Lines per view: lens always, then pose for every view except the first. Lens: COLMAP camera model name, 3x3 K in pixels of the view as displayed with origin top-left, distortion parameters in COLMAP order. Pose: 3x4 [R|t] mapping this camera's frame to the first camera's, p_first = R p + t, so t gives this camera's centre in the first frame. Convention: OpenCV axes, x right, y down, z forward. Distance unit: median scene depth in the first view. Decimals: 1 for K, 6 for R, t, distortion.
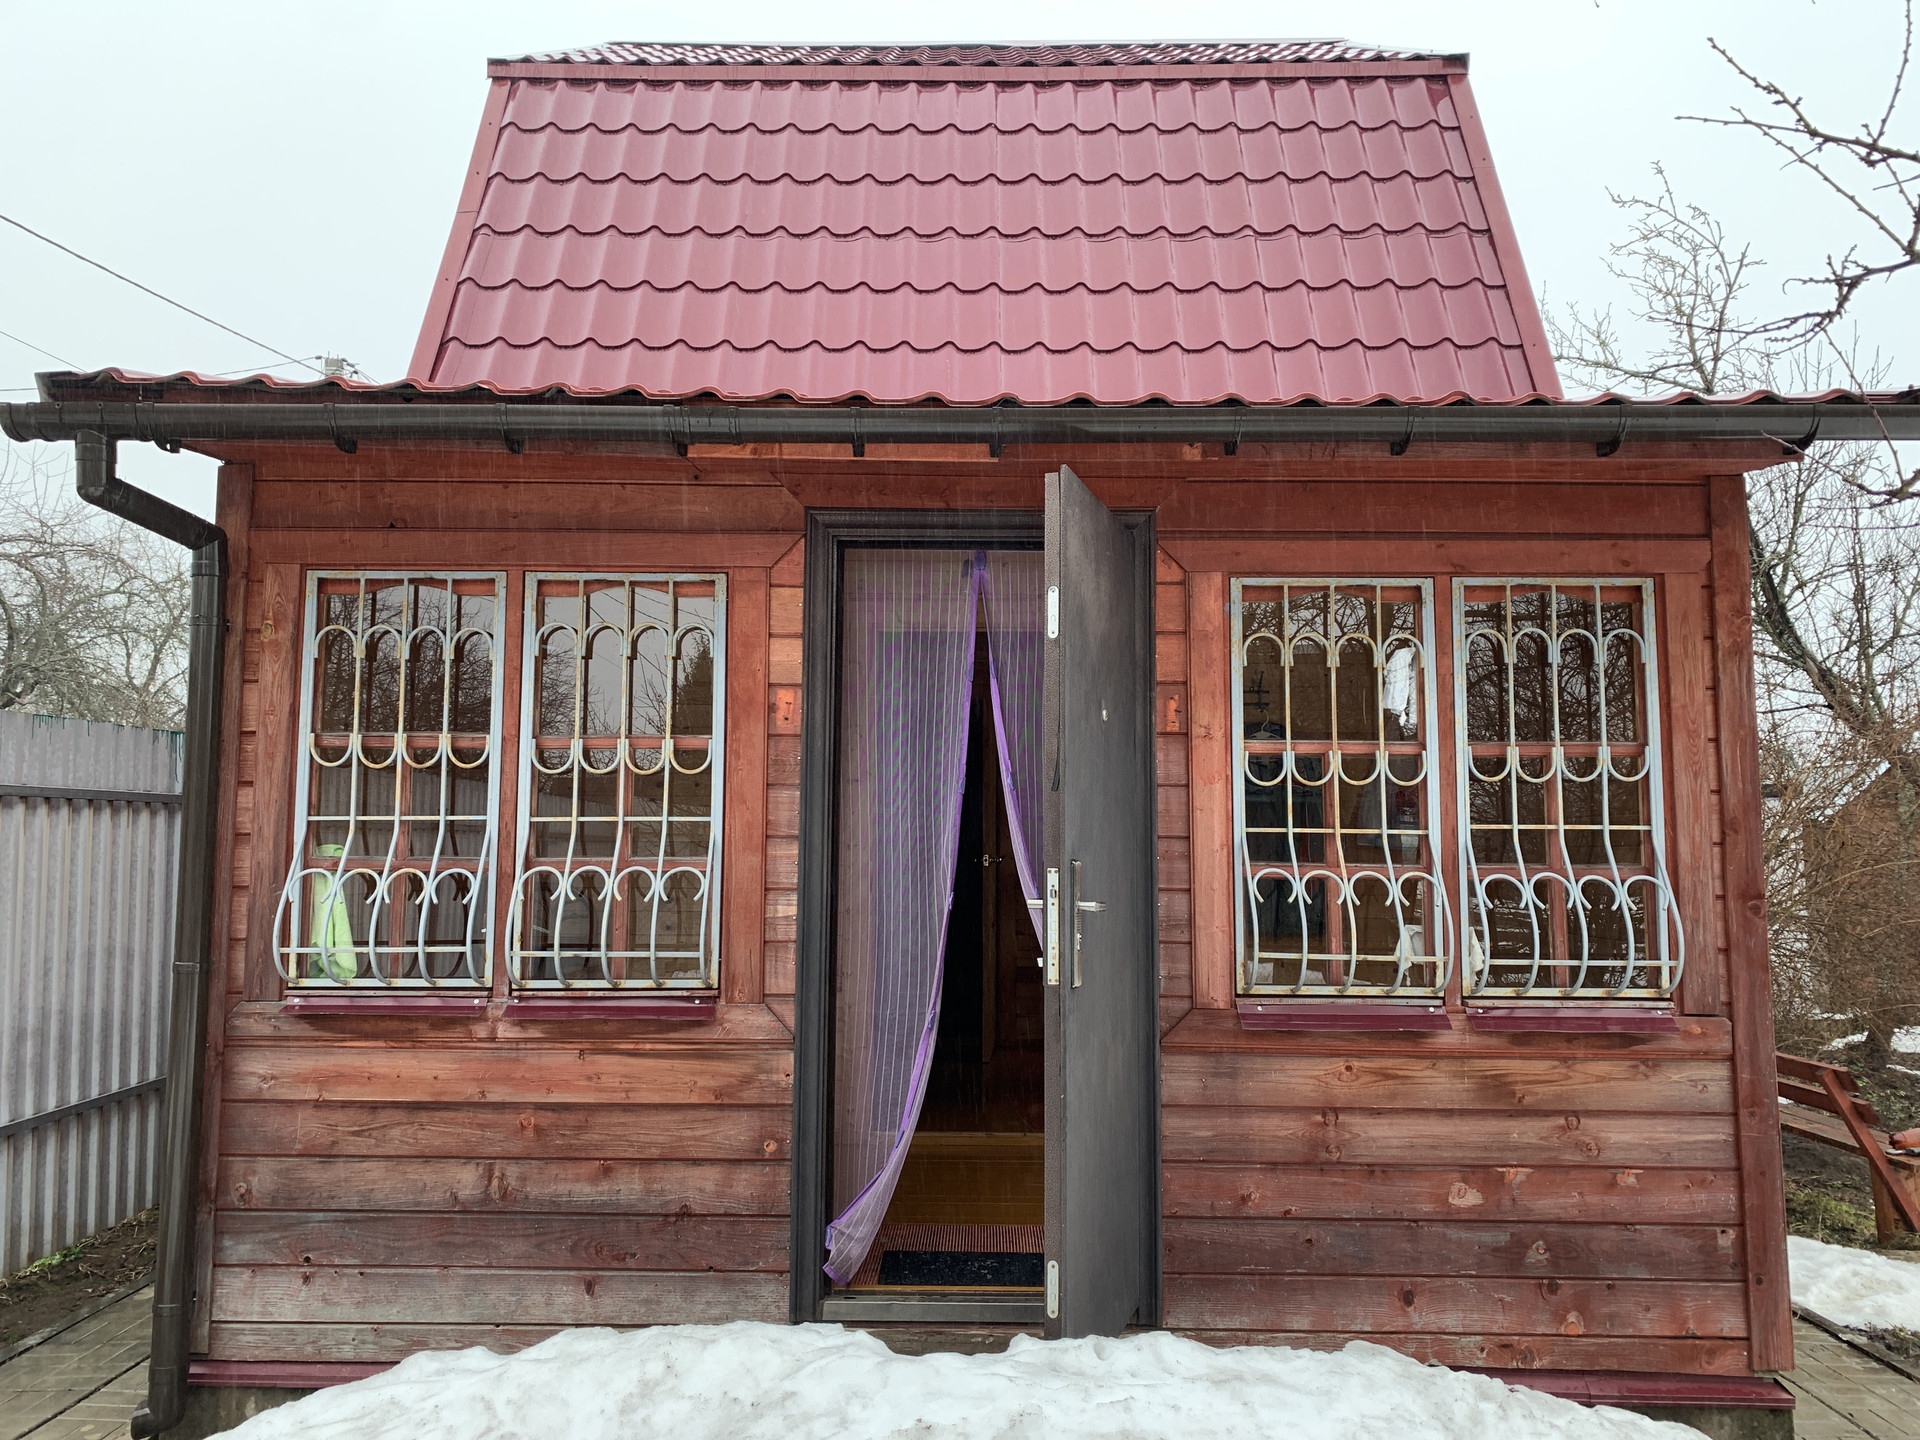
lens RADIAL K [[1291.5, 0, 966.0], [0, 1291.5, 718.8], [0, 0, 1]] dist [-0.012476, -0.001149]
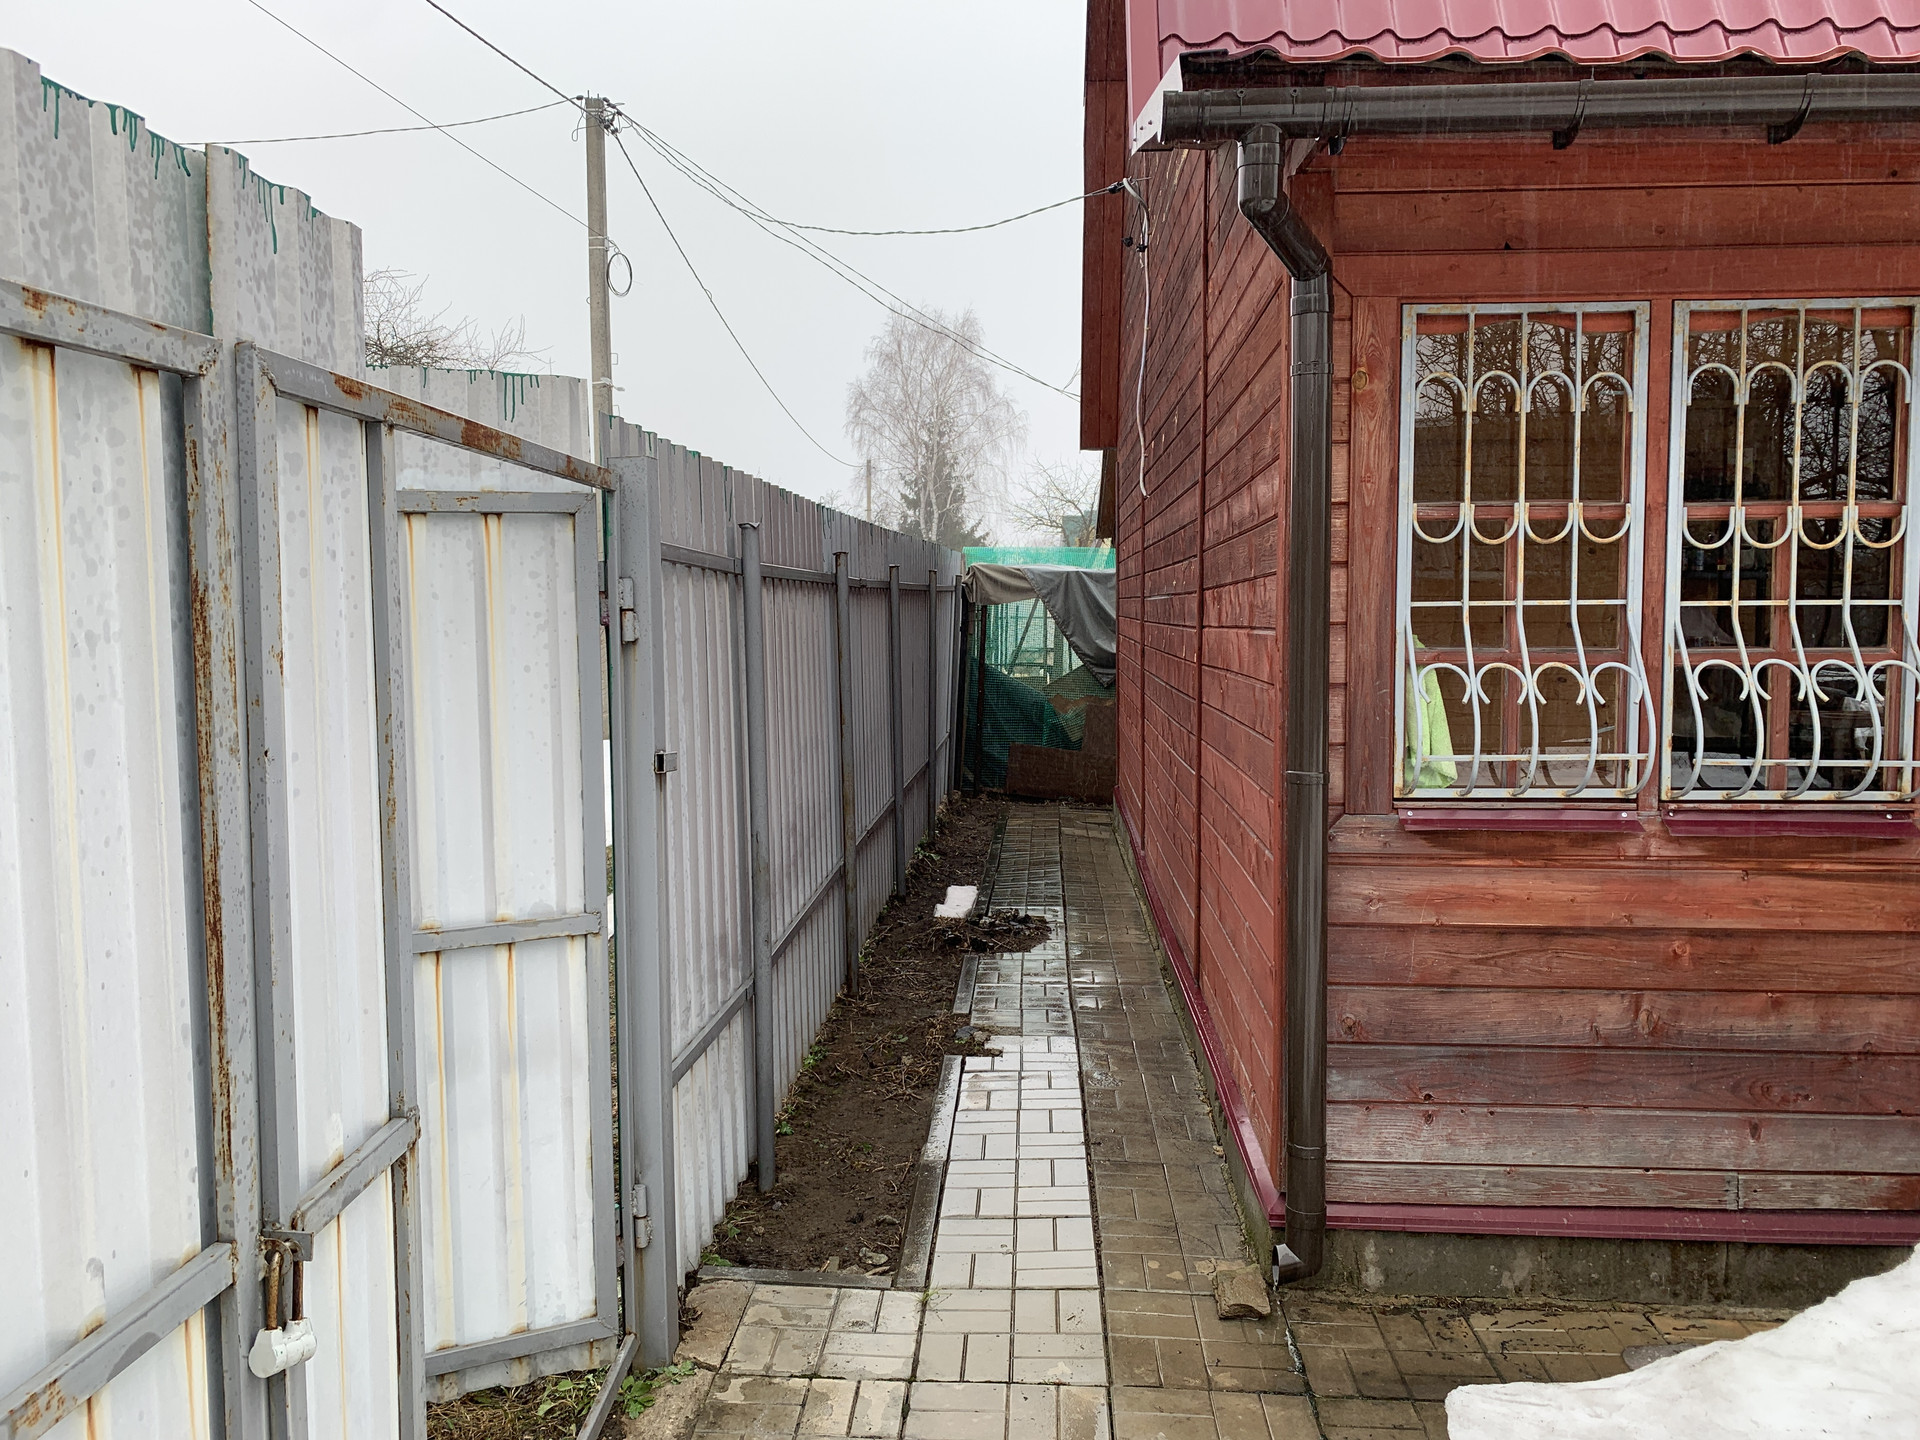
lens RADIAL K [[1475.1, 0, 953.0], [0, 1475.1, 724.3], [0, 0, 1]] dist [0.020986, -0.019540]
pose [[0.997878, -0.002148, -0.065082, -0.766396], [0.012588, 0.986967, 0.160432, -0.005682], [0.063889, -0.160911, 0.984899, 0.003090]]
